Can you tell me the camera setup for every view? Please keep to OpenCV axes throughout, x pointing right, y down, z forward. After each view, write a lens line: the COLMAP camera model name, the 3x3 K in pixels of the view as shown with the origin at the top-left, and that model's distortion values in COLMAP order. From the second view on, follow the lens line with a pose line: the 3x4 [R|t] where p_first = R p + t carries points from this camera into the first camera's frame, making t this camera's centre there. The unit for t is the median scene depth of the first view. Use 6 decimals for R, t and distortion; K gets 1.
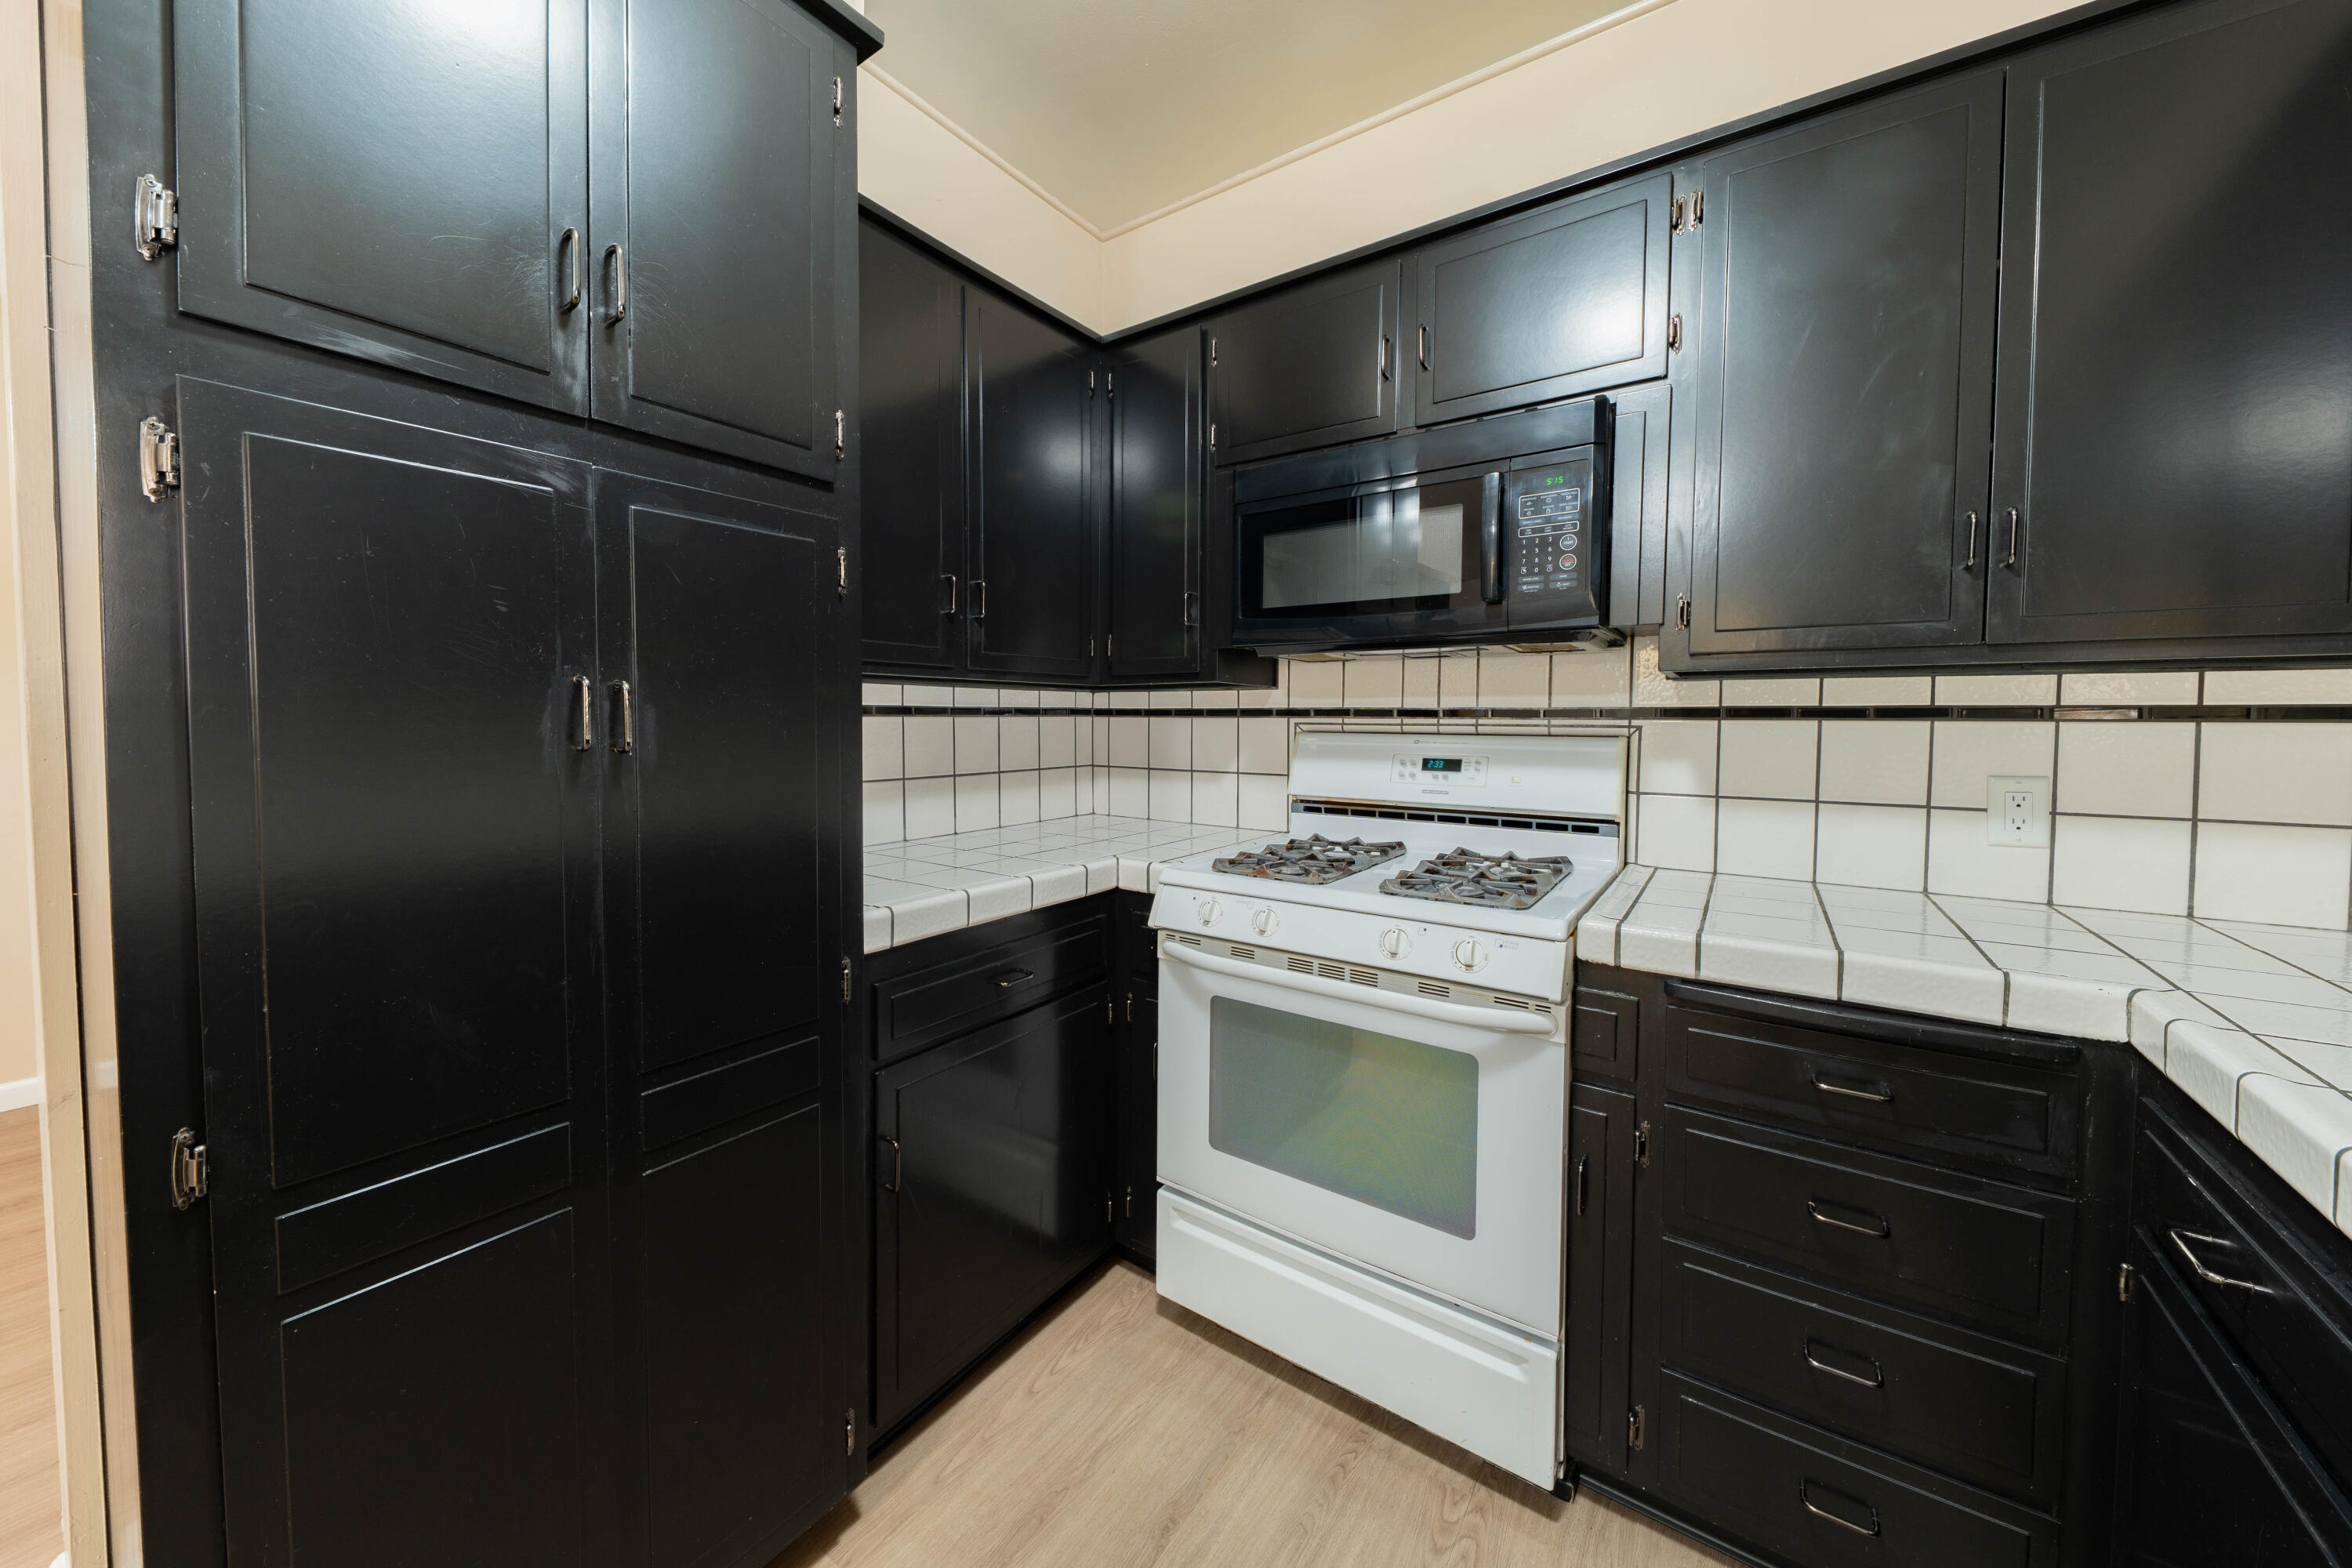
lens RADIAL K [[818.8, 0, 1172.3], [0, 818.8, 760.9], [0, 0, 1]] dist [0.001440, -0.000089]
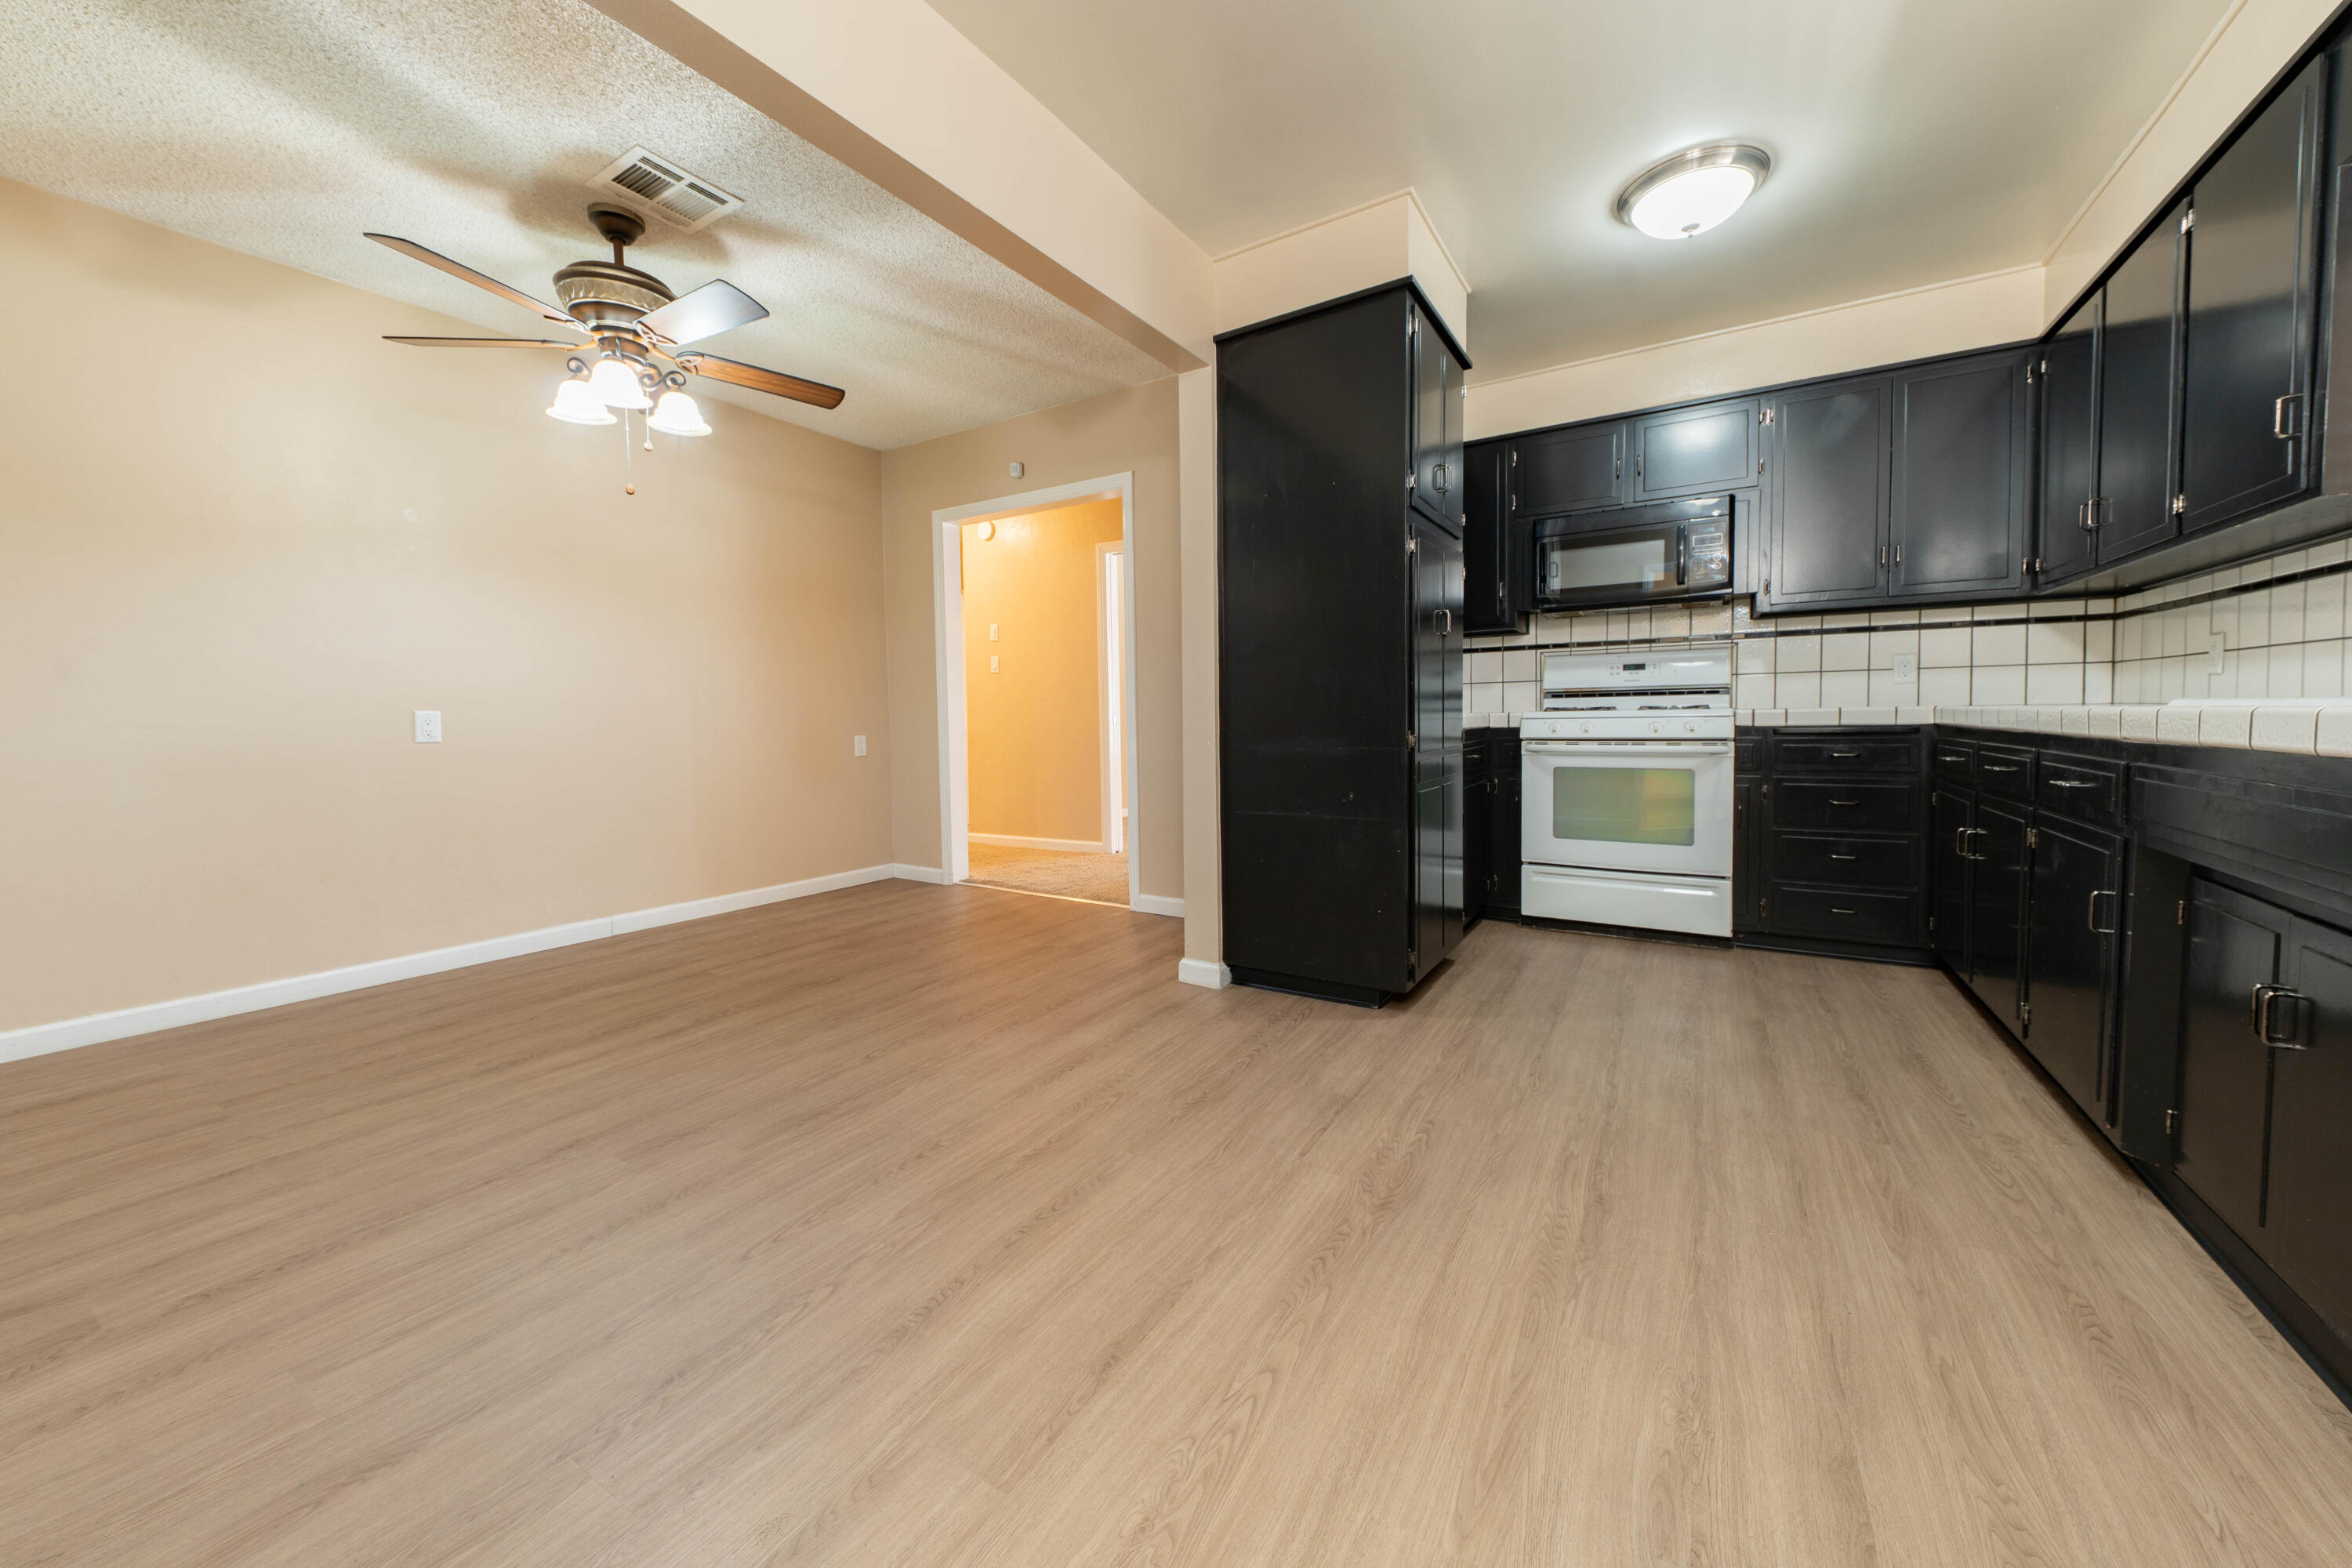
lens RADIAL K [[818.8, 0, 1182.4], [0, 818.8, 764.2], [0, 0, 1]] dist [0.001440, -0.000089]
pose [[0.998233, -0.018076, 0.056596, -1.046448], [0.018008, 0.999836, 0.001702, 0.257200], [-0.056618, -0.000680, 0.998396, -1.094820]]
